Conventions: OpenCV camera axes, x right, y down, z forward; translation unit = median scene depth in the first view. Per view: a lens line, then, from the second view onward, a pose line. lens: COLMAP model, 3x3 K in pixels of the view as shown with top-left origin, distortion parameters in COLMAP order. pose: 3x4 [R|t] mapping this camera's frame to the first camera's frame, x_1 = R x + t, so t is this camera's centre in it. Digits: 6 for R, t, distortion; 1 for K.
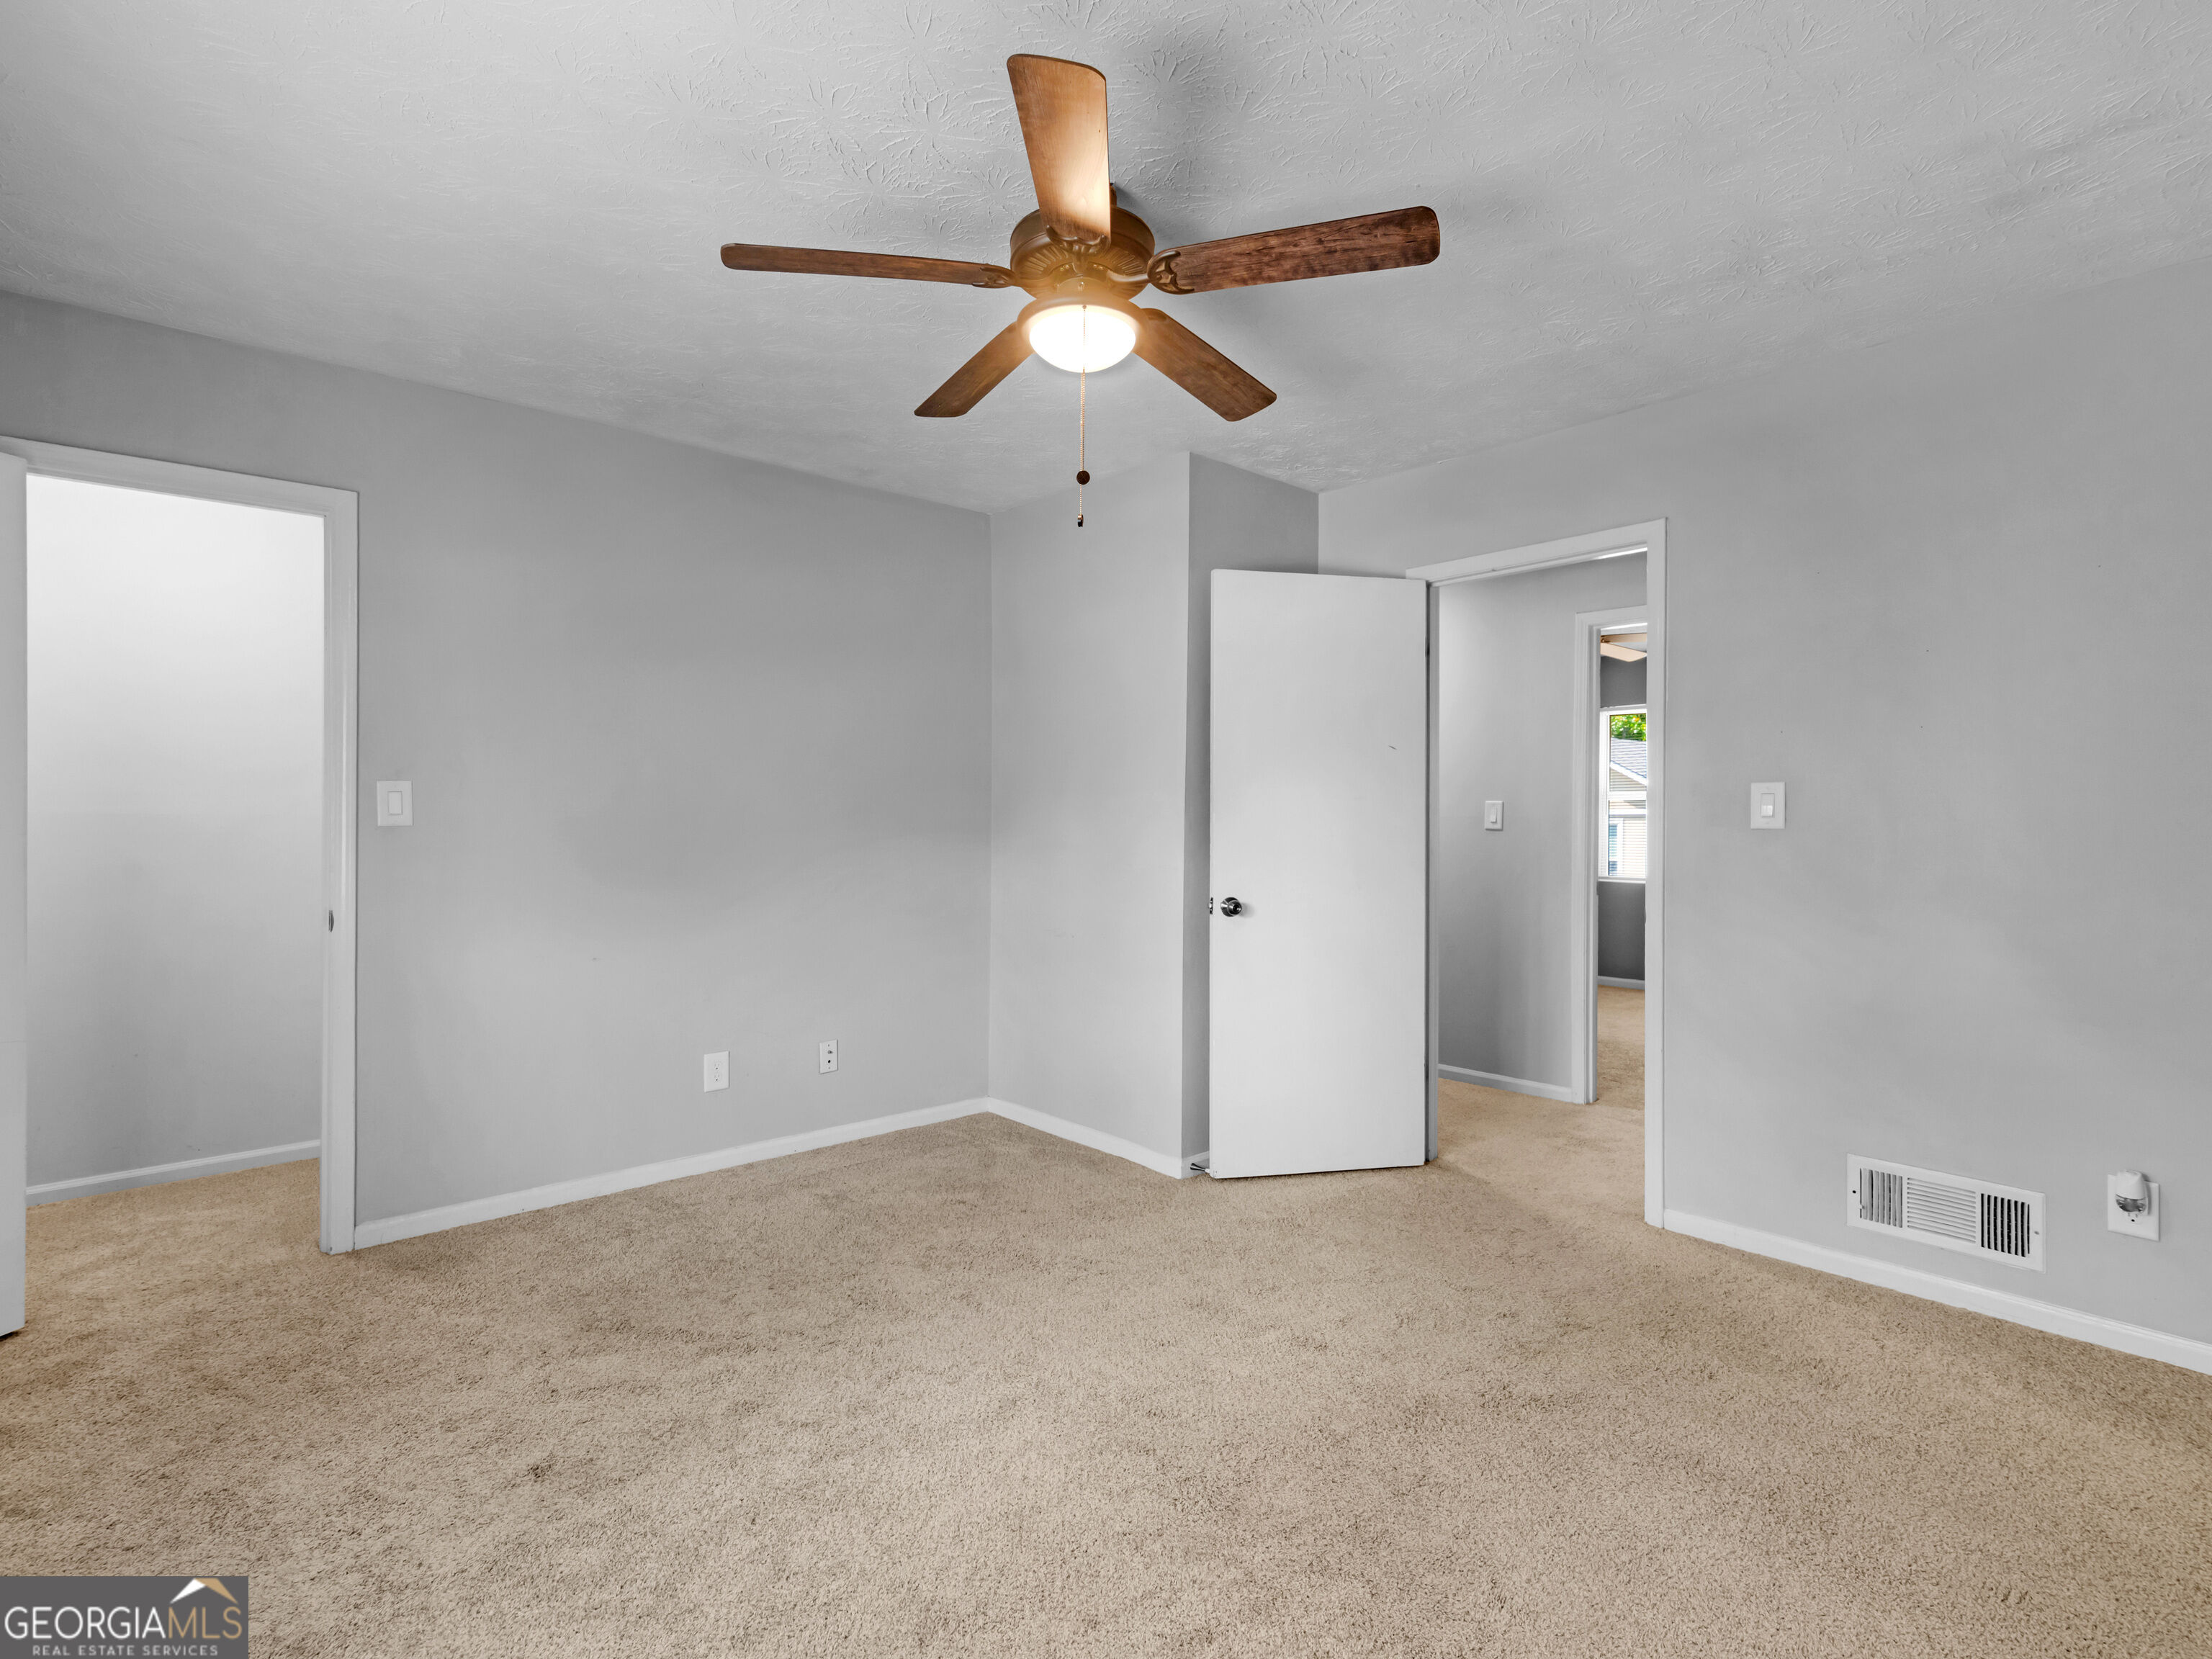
lens RADIAL K [[1130.9, 0, 1106.6], [0, 1130.9, 827.5], [0, 0, 1]] dist [0.010032, -0.000824]
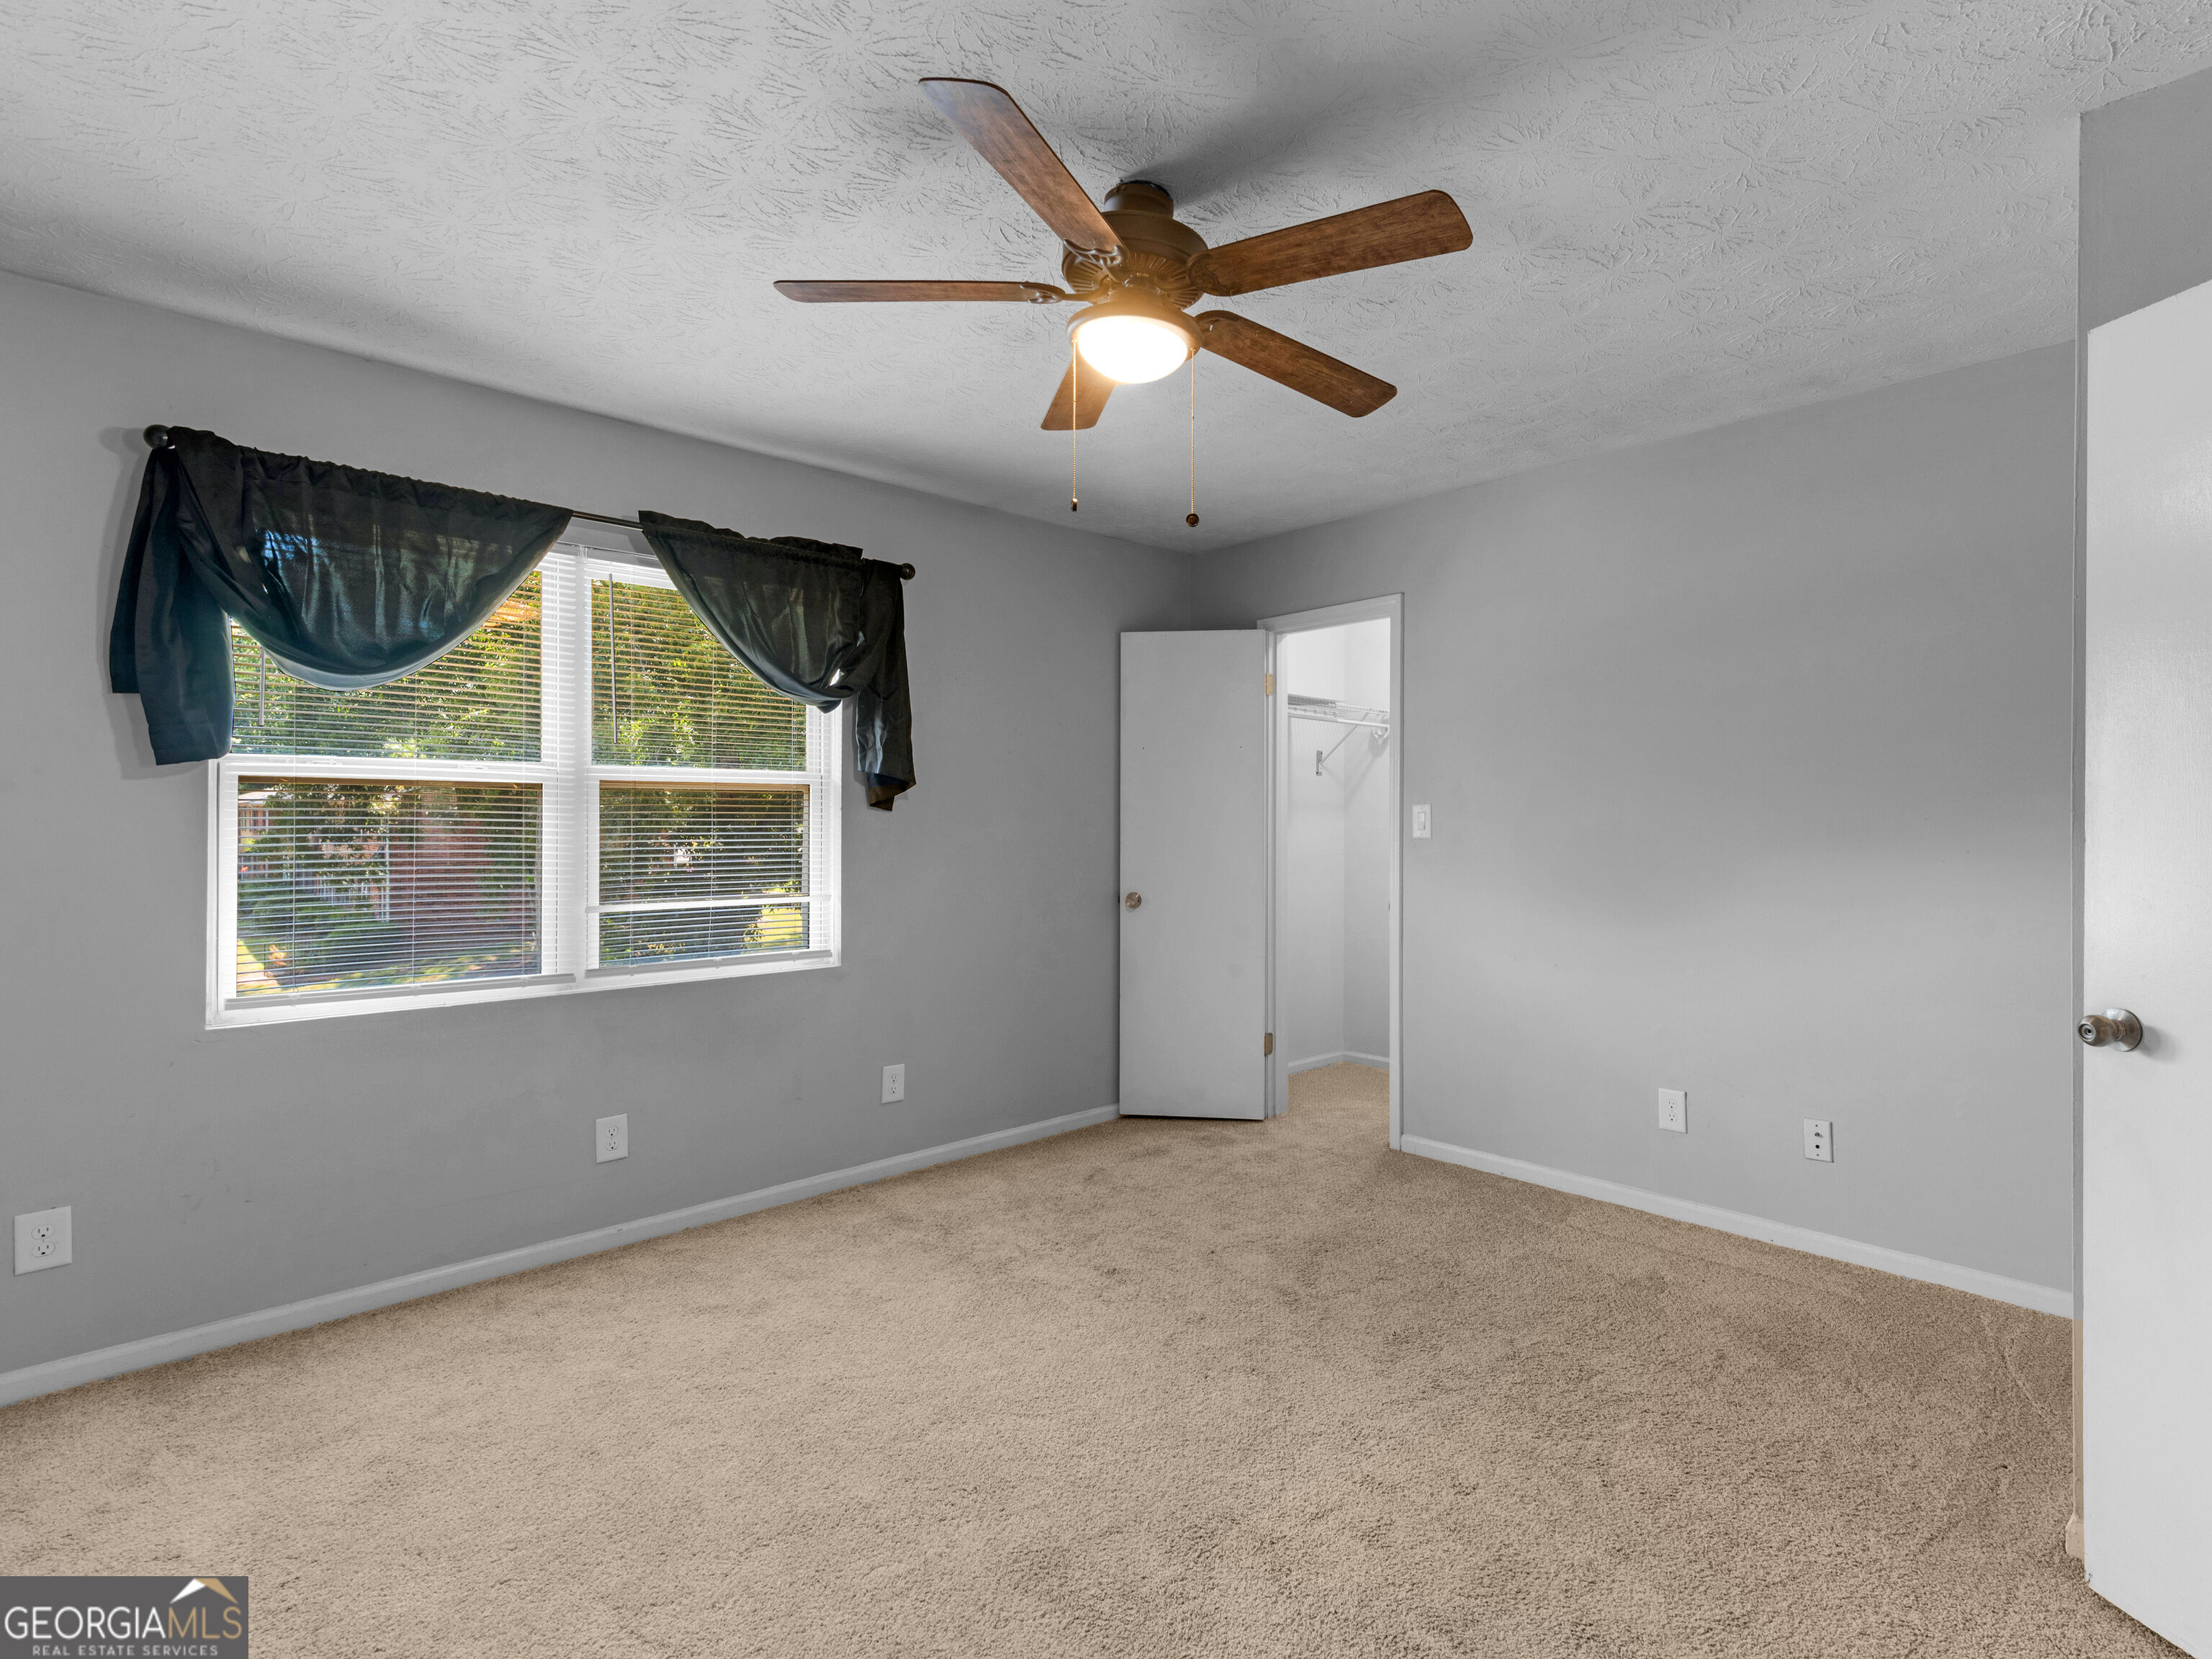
lens RADIAL K [[1070.1, 0, 1169.1], [0, 1070.1, 819.3], [0, 0, 1]] dist [-0.000451, -0.000191]
pose [[0.051005, -0.007186, -0.998673, 0.570335], [-0.008955, 0.999931, -0.007652, -0.010888], [0.998658, 0.009333, 0.050937, 0.623226]]
